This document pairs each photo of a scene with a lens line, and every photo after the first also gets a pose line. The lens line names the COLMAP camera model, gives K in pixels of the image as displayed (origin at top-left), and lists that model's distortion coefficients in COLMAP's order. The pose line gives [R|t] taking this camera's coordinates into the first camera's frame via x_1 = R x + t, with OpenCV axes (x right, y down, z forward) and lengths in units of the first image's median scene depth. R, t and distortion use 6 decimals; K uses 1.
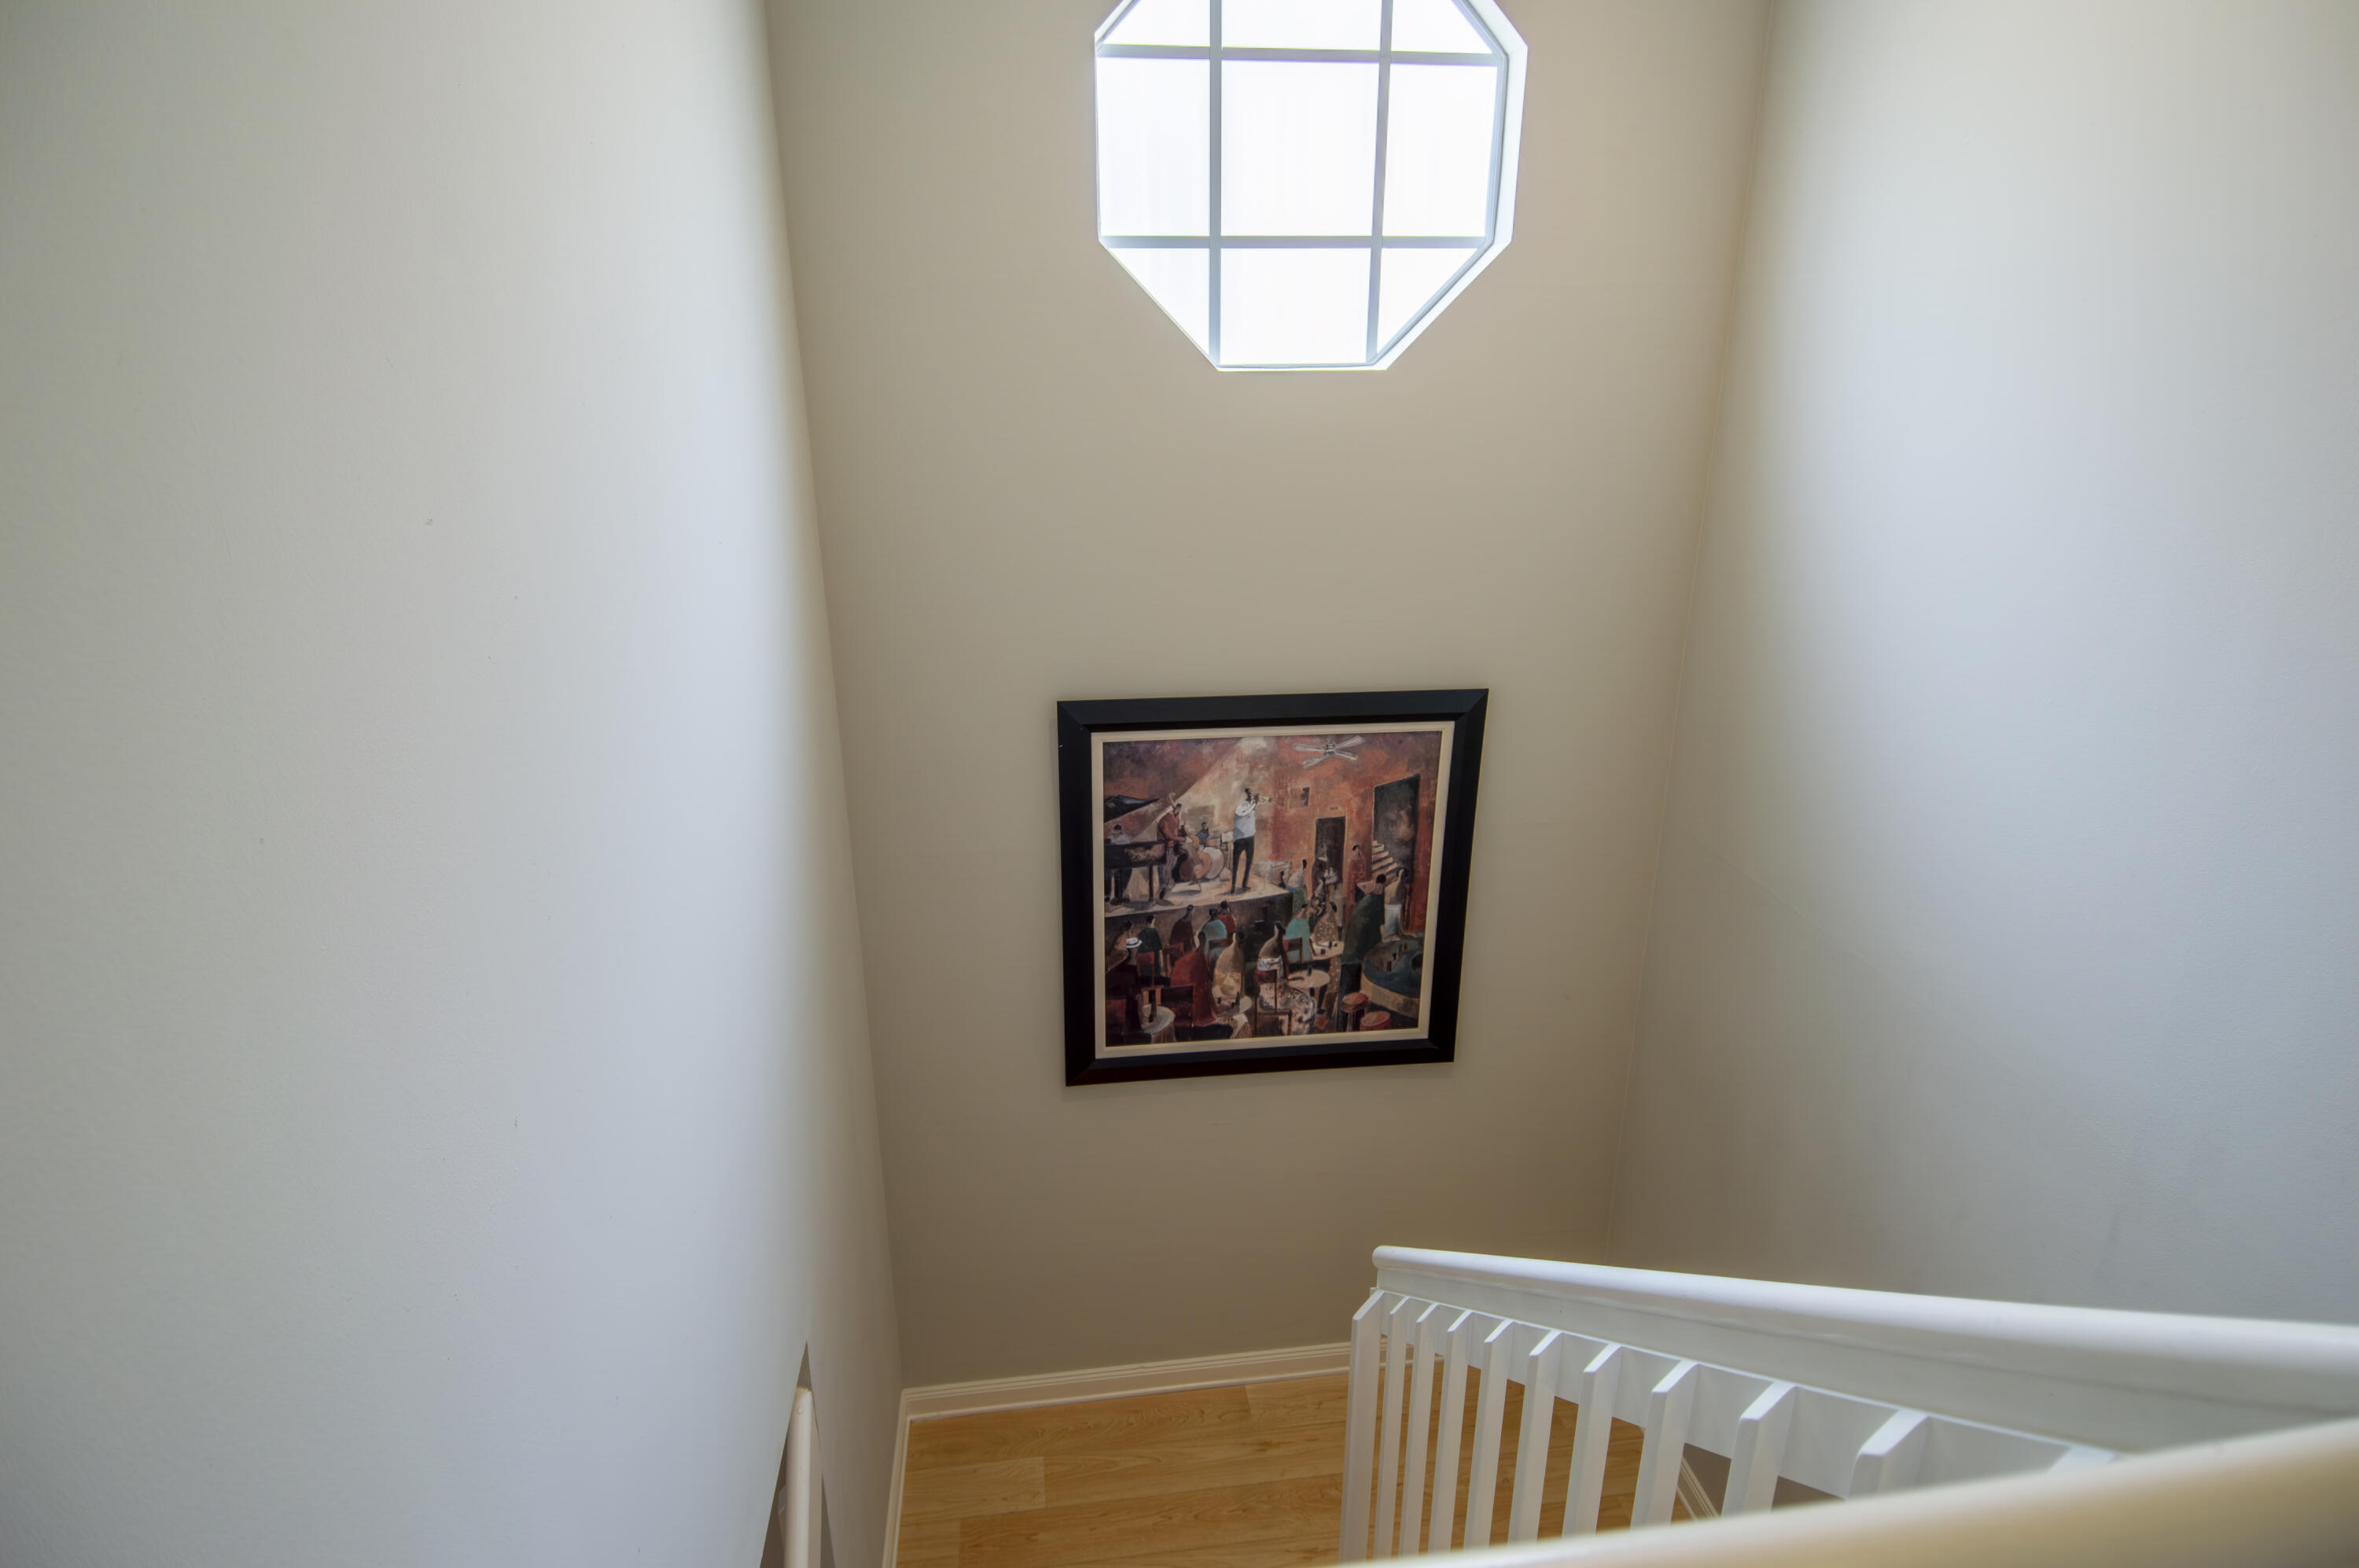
lens RADIAL K [[1235.9, 0, 1181.1], [0, 1235.9, 768.6], [0, 0, 1]] dist [0.025958, -0.012419]
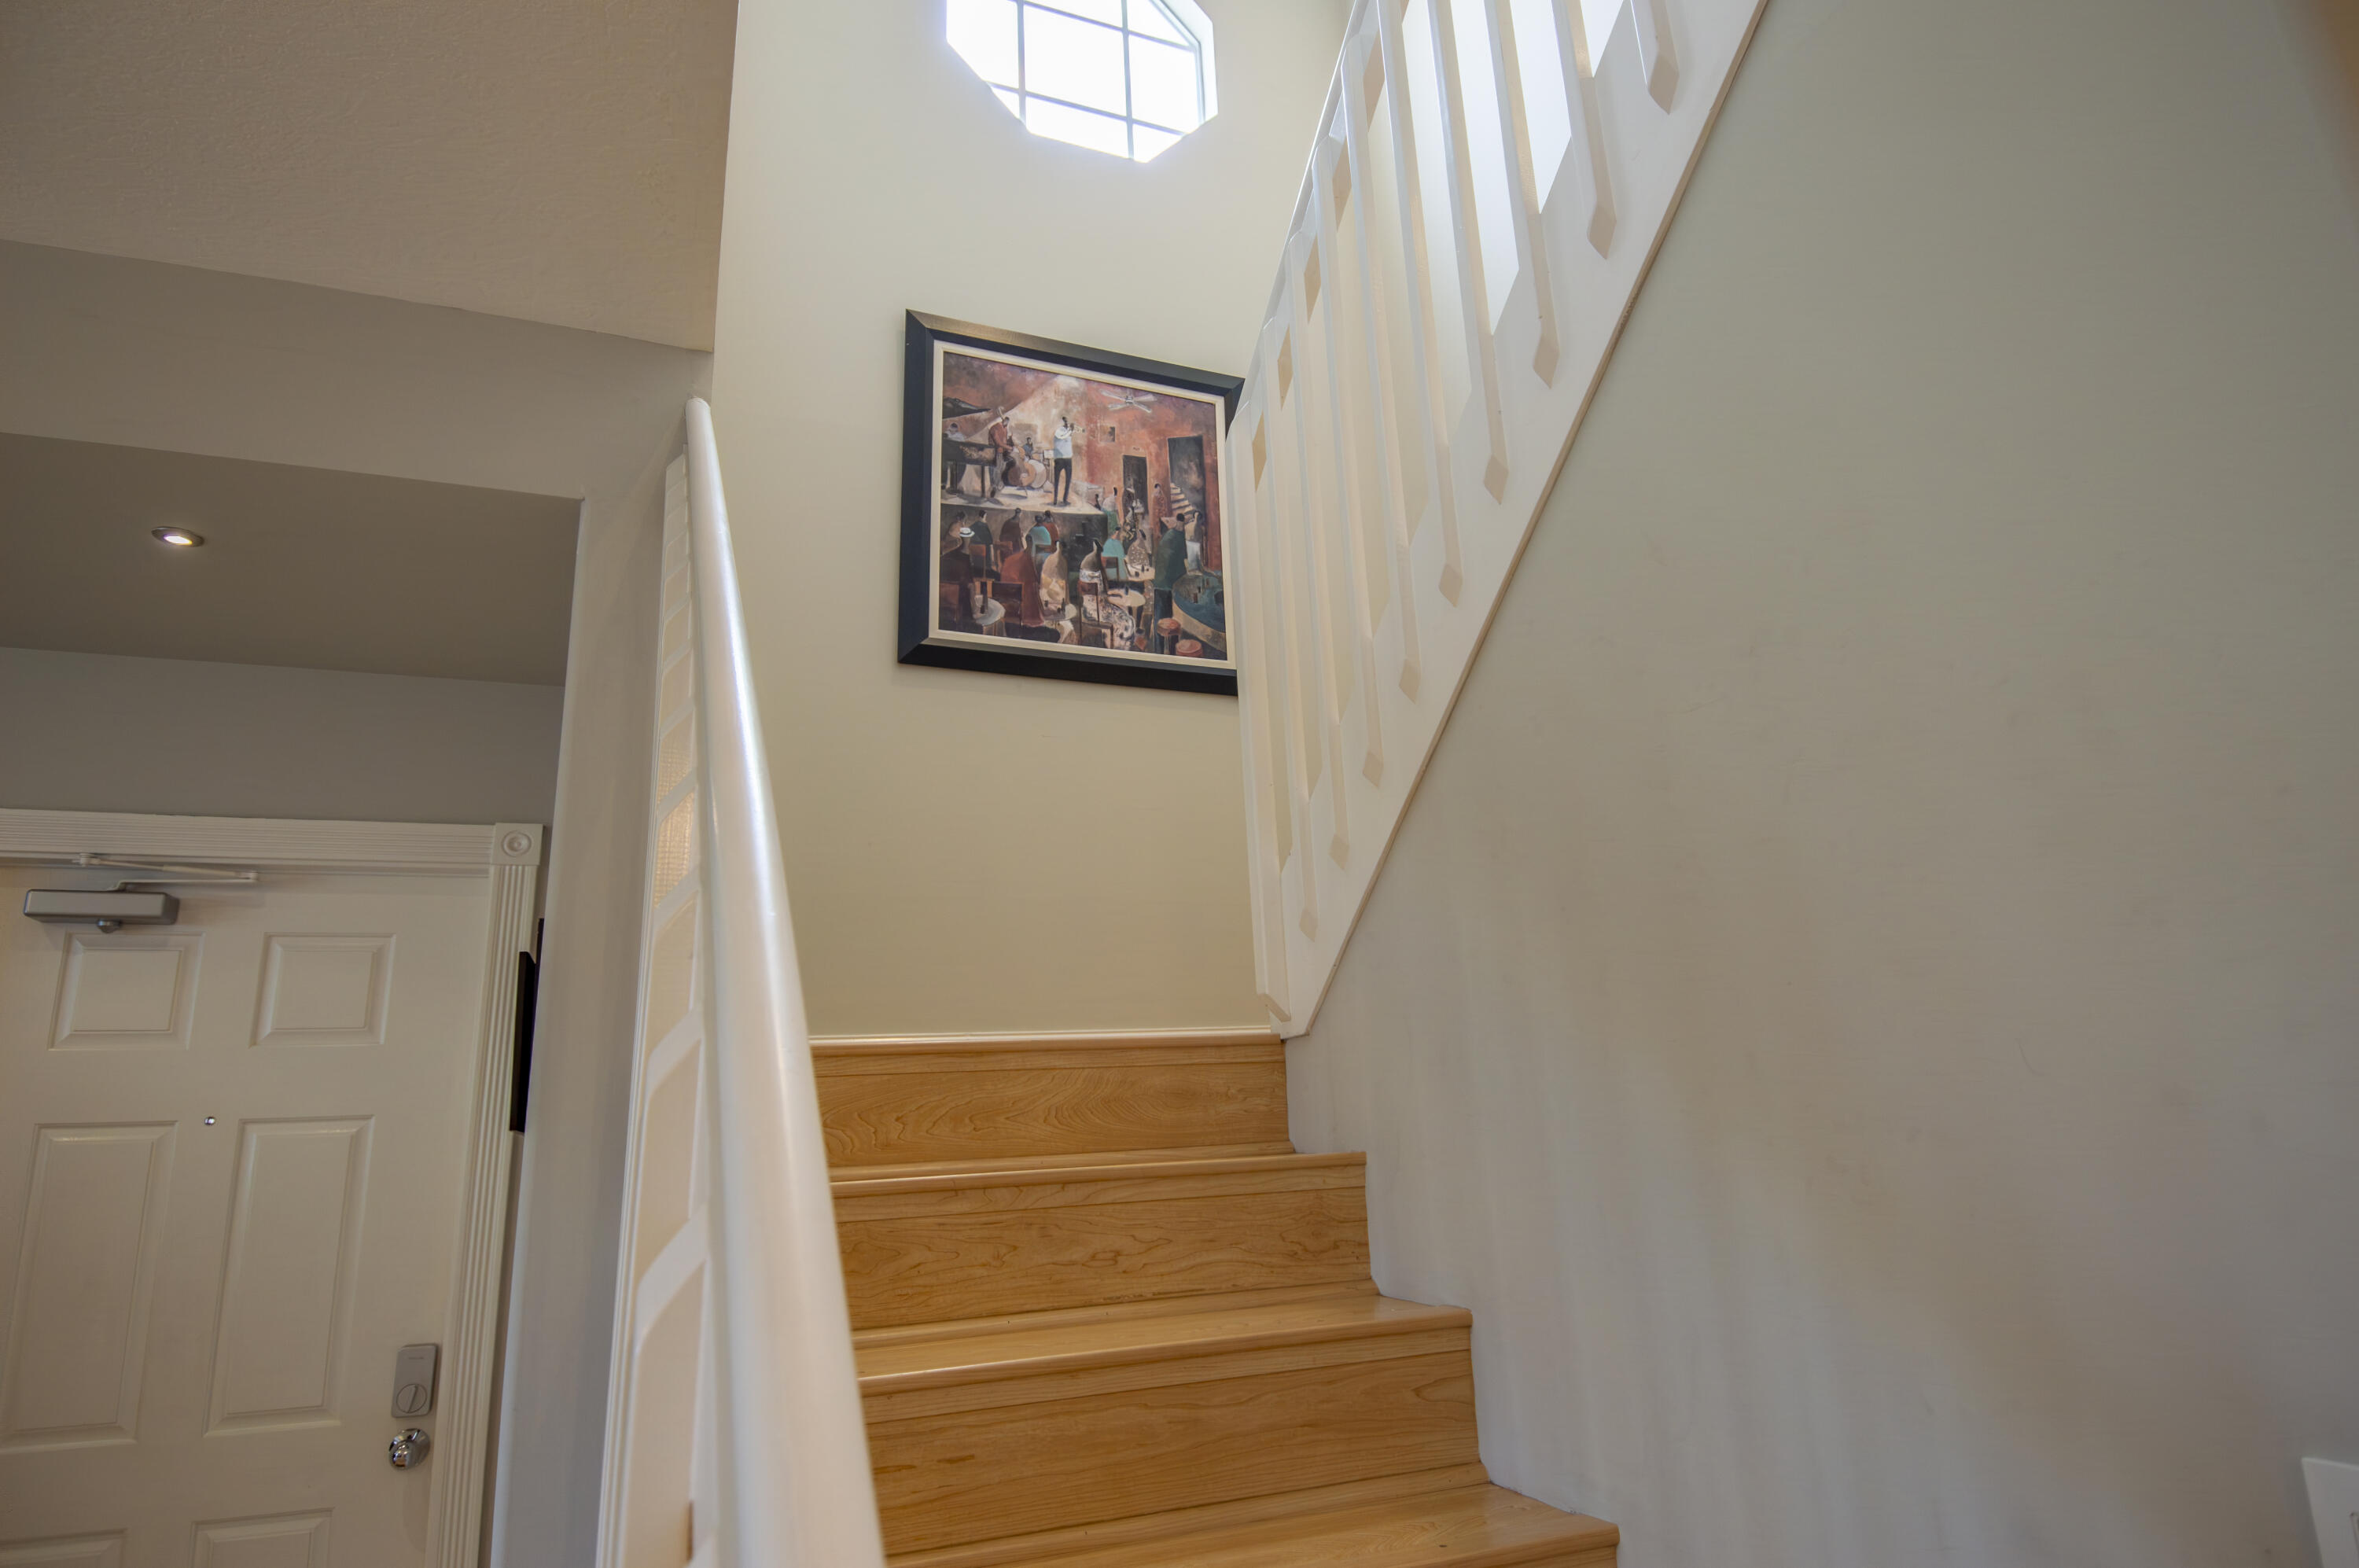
lens RADIAL K [[1235.9, 0, 1171.6], [0, 1235.9, 782.1], [0, 0, 1]] dist [0.025958, -0.012419]
pose [[0.968266, 0.022886, 0.248873, -0.129149], [0.120274, 0.830235, -0.544284, 0.929512], [-0.219079, 0.556944, 0.801135, 0.216871]]
